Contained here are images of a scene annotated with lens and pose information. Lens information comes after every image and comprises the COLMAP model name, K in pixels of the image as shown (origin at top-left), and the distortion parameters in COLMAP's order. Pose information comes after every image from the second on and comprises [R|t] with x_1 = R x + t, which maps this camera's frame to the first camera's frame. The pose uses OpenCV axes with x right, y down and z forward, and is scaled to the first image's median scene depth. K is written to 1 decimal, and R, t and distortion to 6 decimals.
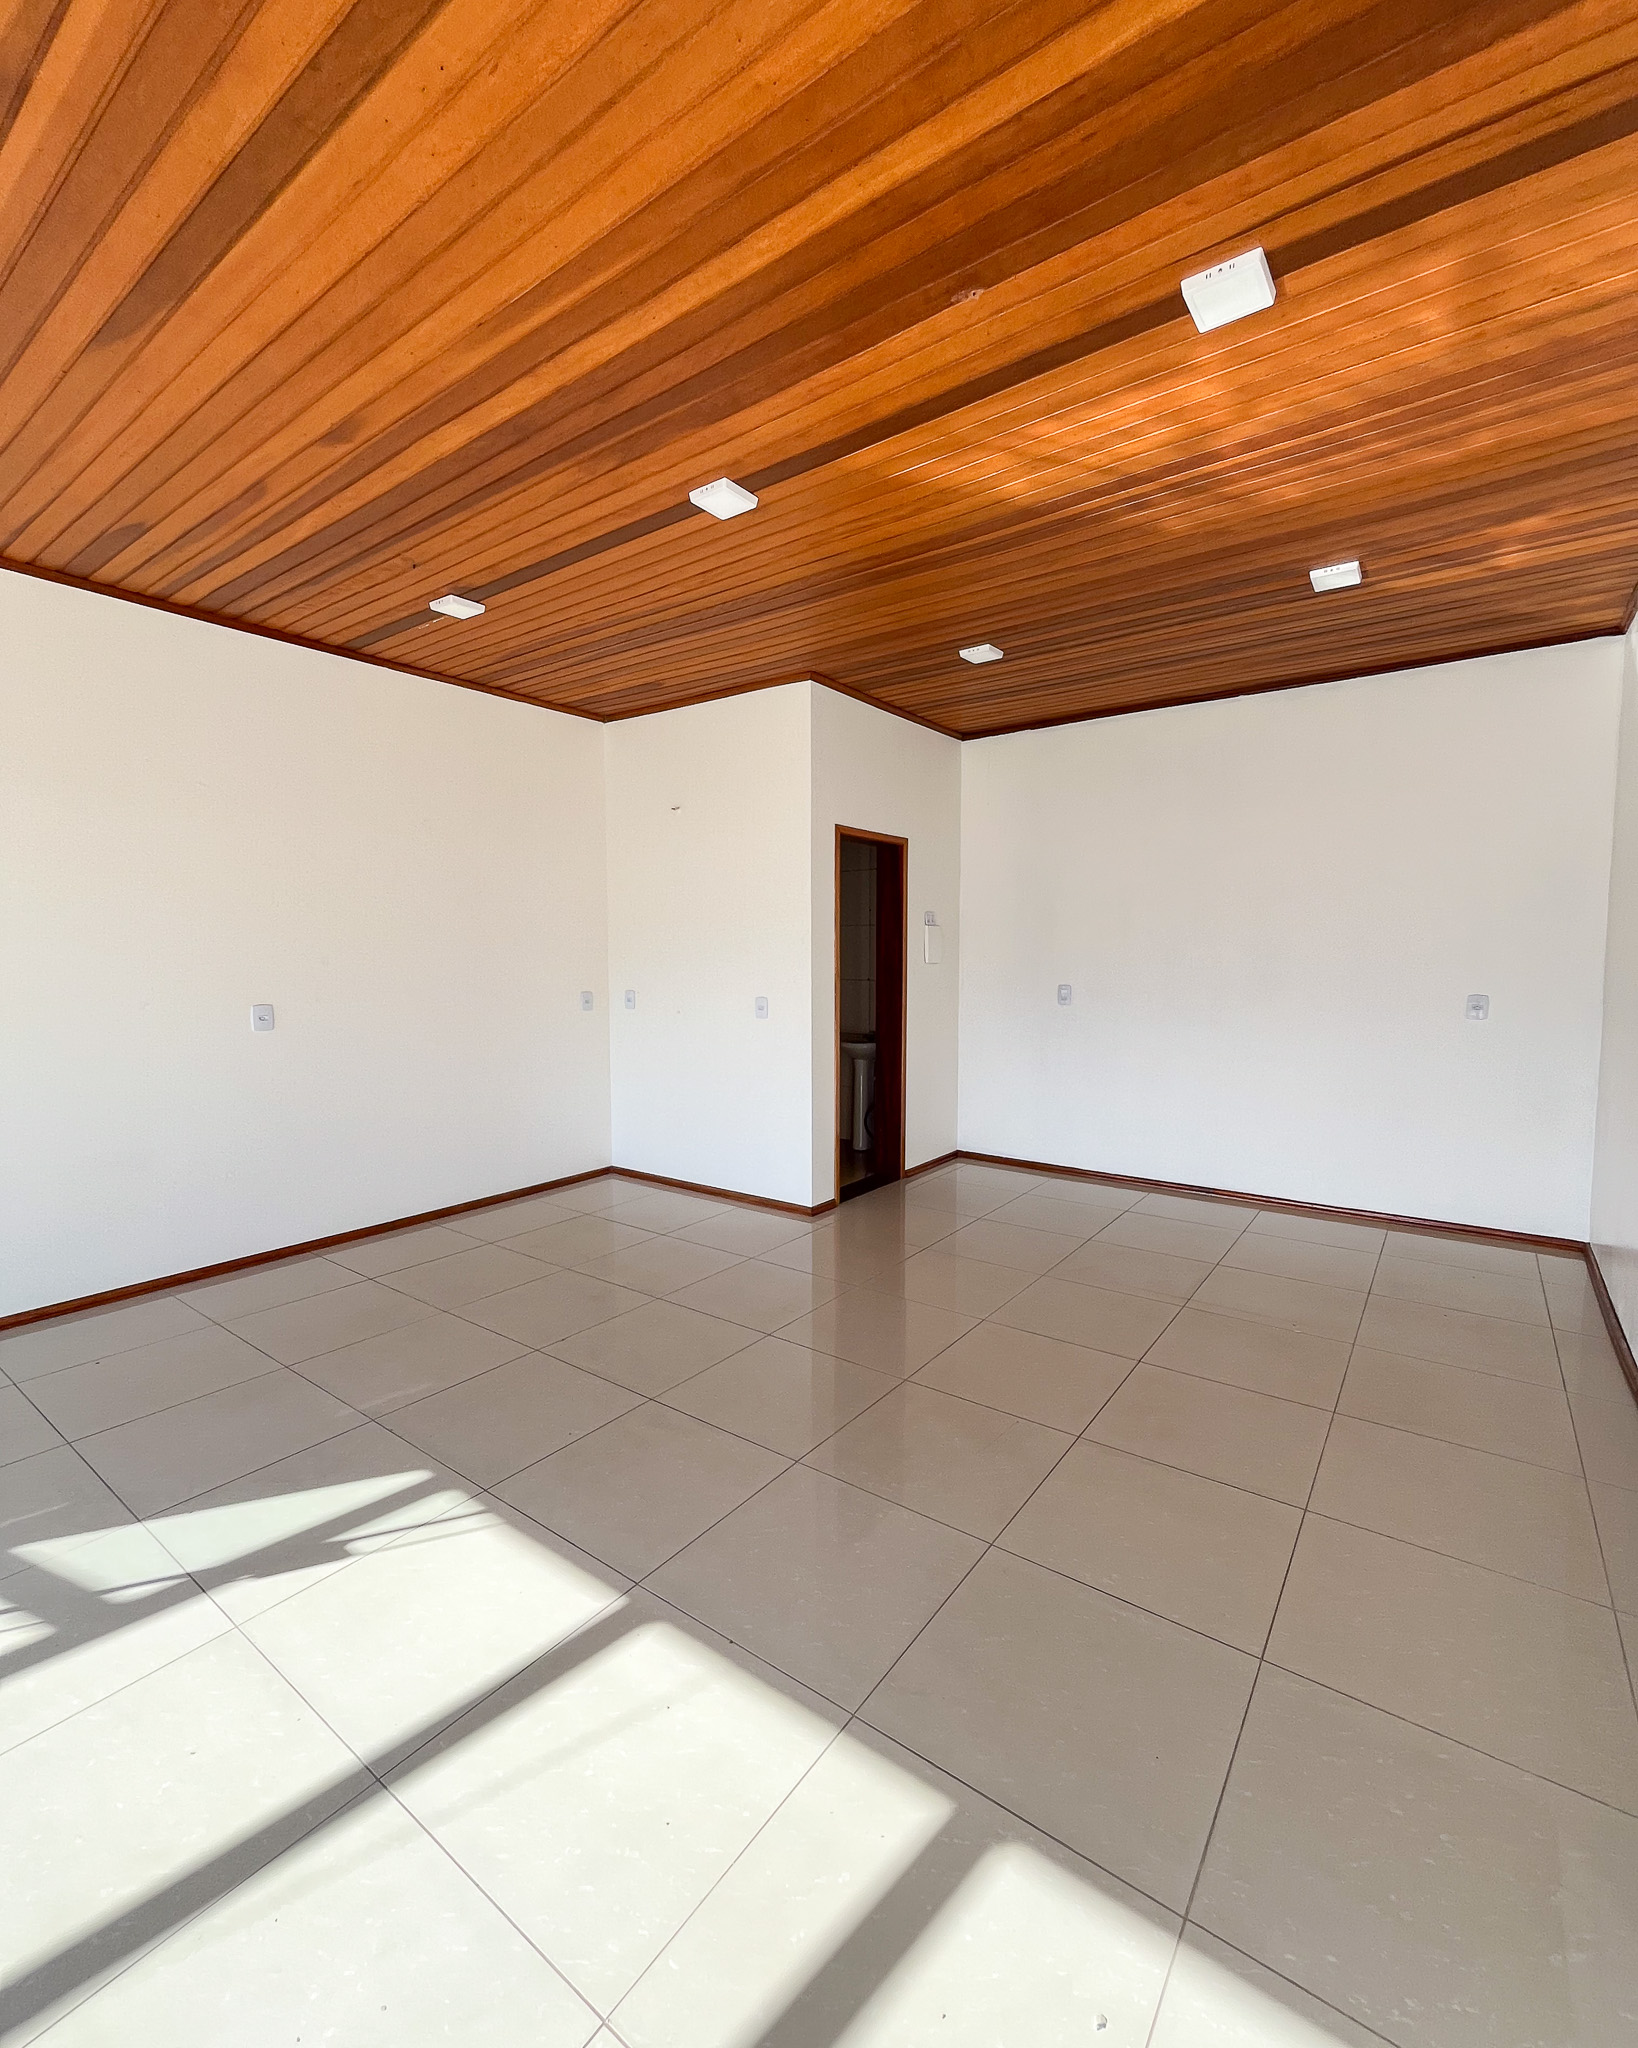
lens RADIAL K [[884.1, 0, 821.5], [0, 884.1, 1009.2], [0, 0, 1]] dist [-0.002135, 0.000258]
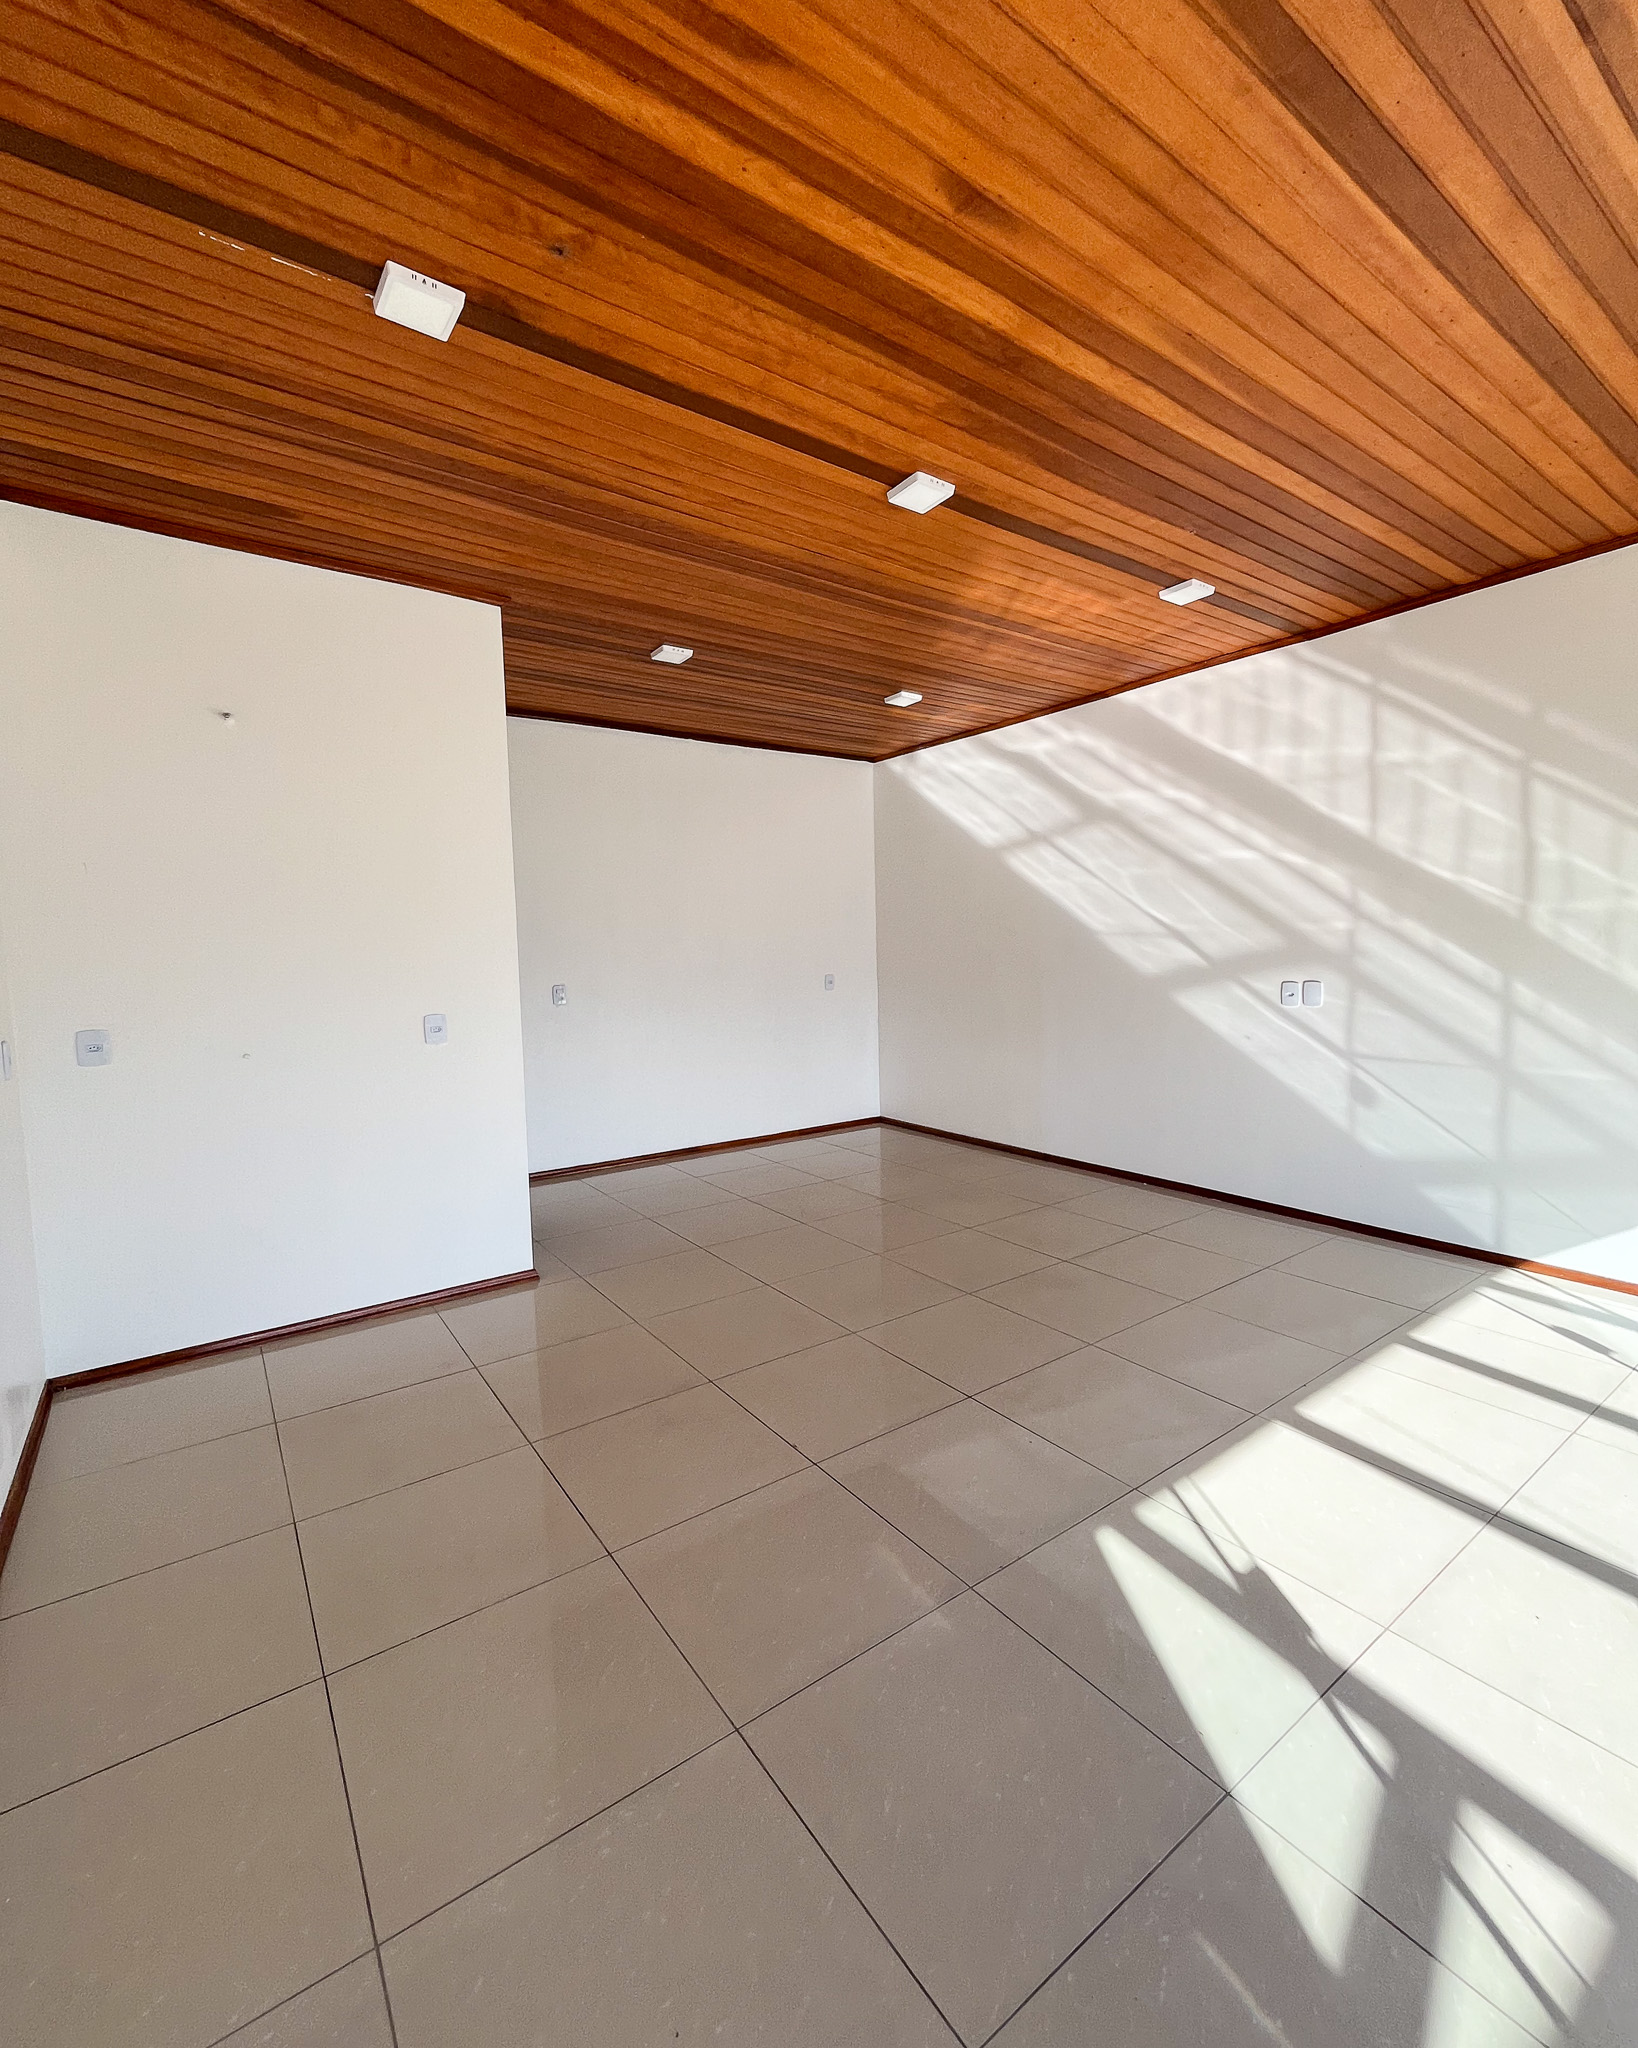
lens RADIAL K [[884.1, 0, 821.5], [0, 884.1, 1009.2], [0, 0, 1]] dist [-0.002135, 0.000258]
pose [[0.313710, -0.070407, 0.946905, -1.093063], [0.082897, 0.995470, 0.046555, -0.042804], [-0.945893, 0.063890, 0.318126, 0.785270]]
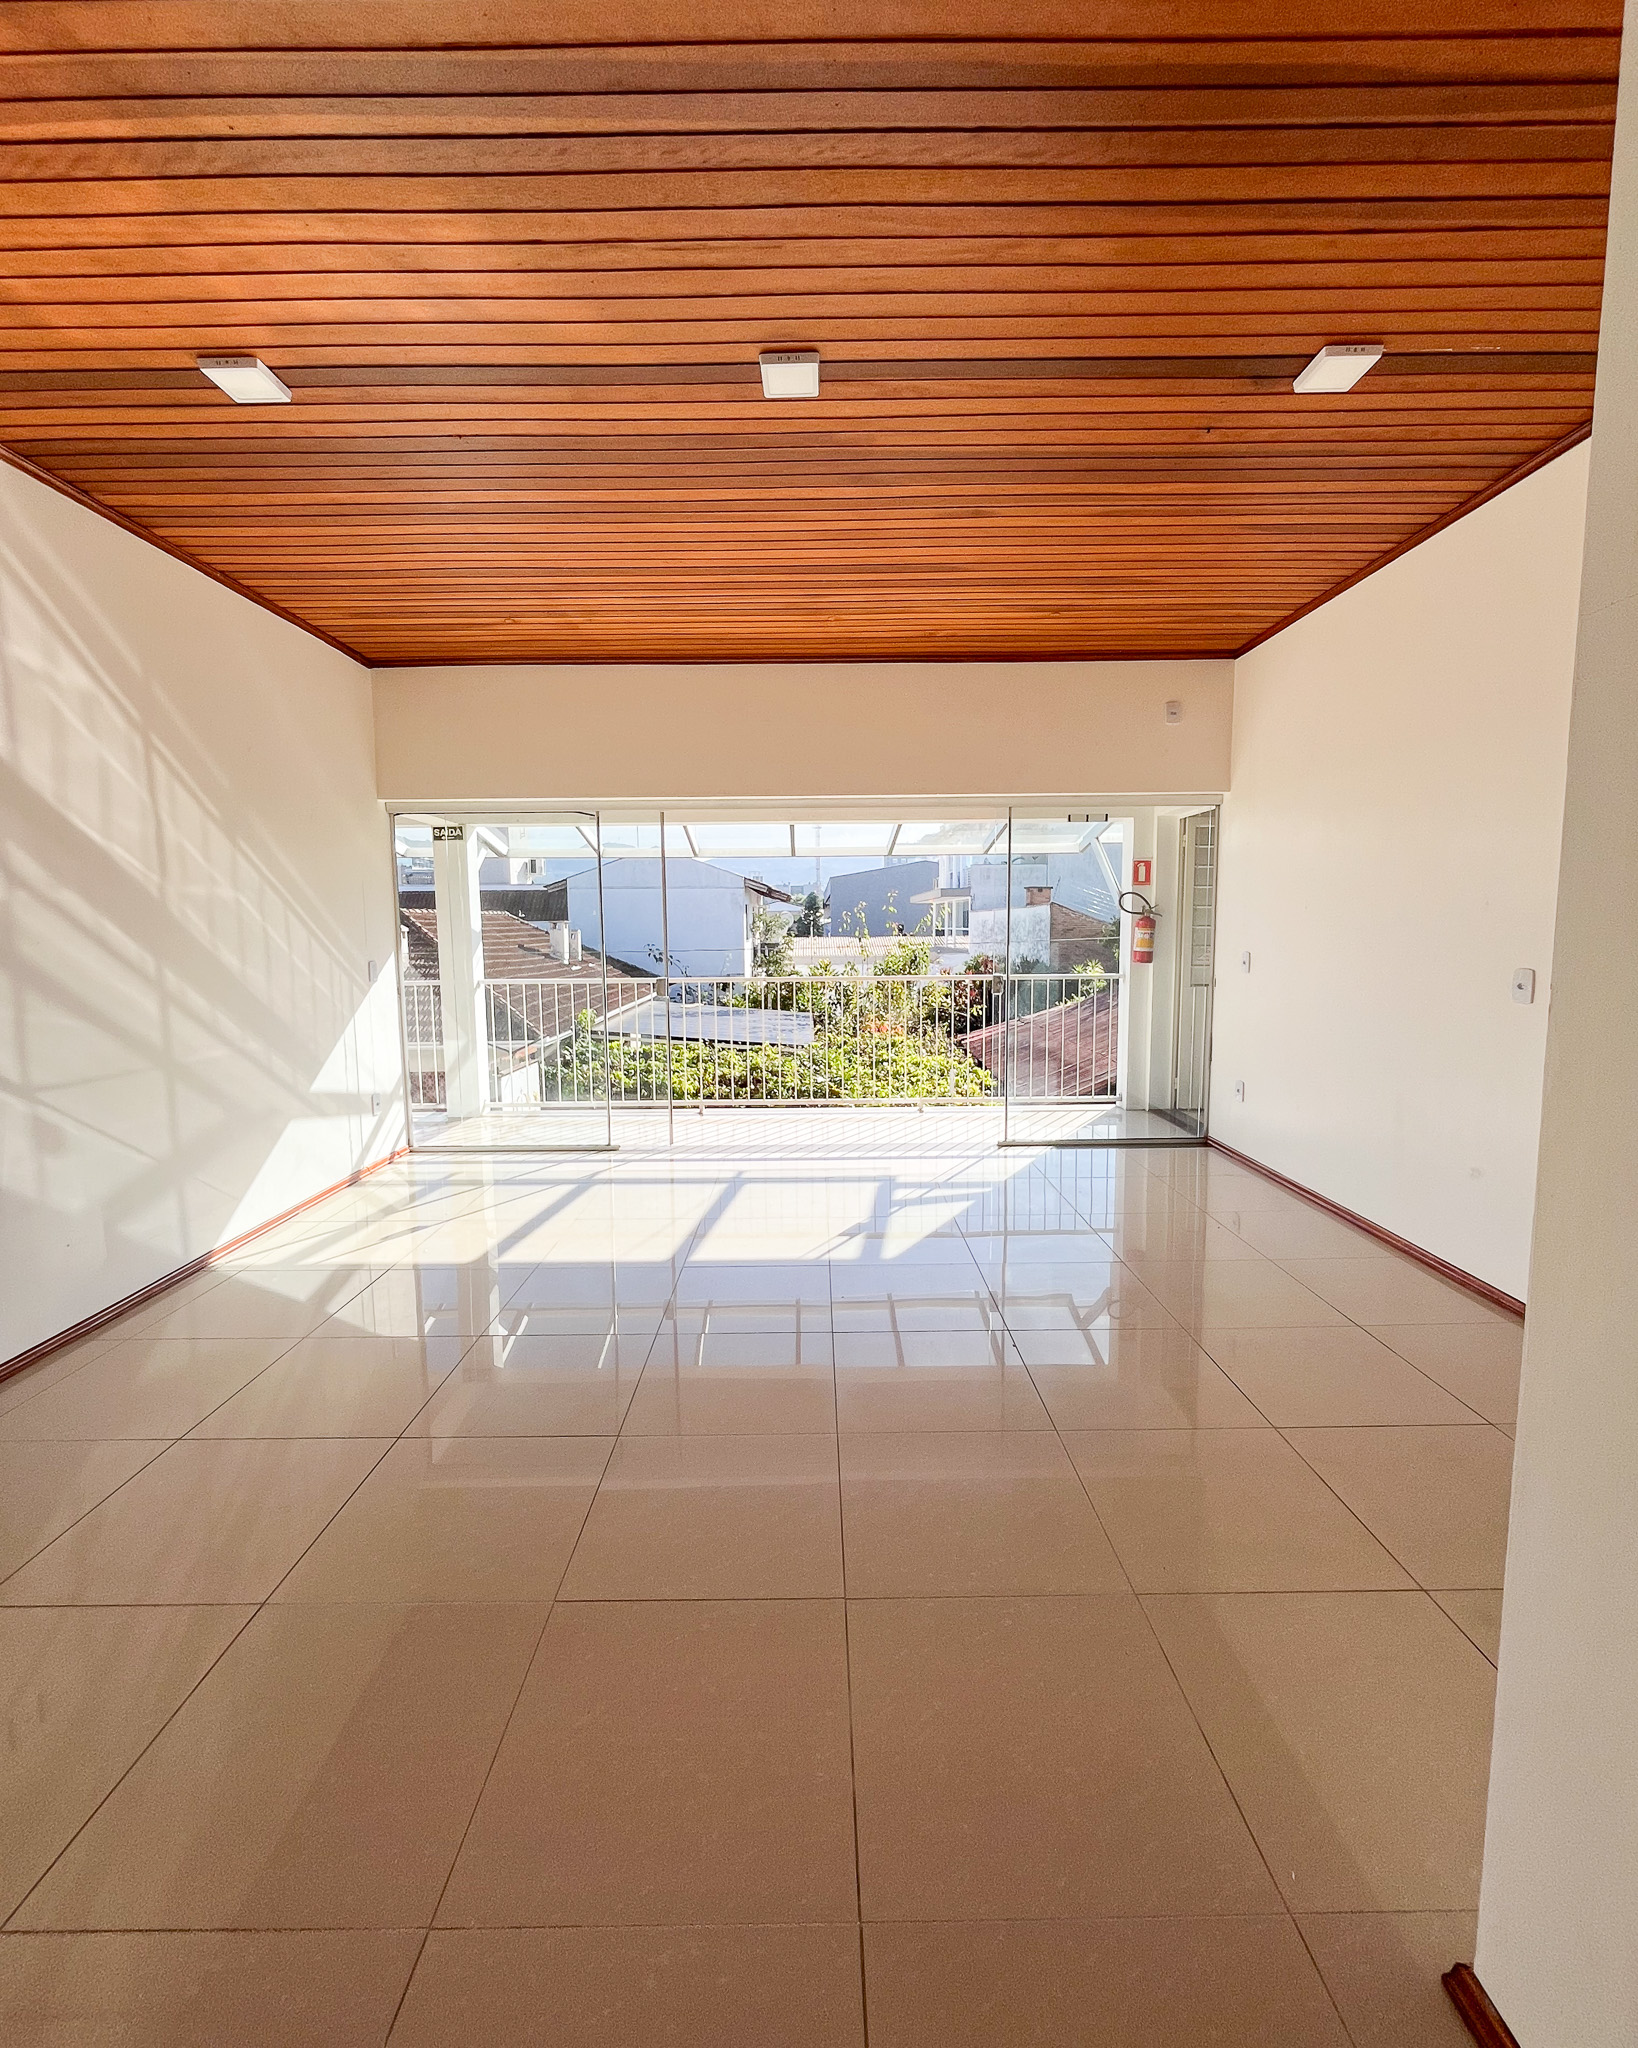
lens RADIAL K [[888.0, 0, 821.7], [0, 888.0, 1025.6], [0, 0, 1]] dist [0.000297, -0.000734]
pose [[-0.803221, 0.070211, -0.591529, 0.409948], [-0.033013, 0.986256, 0.161890, -0.083177], [0.594766, 0.149562, -0.789864, 1.696919]]
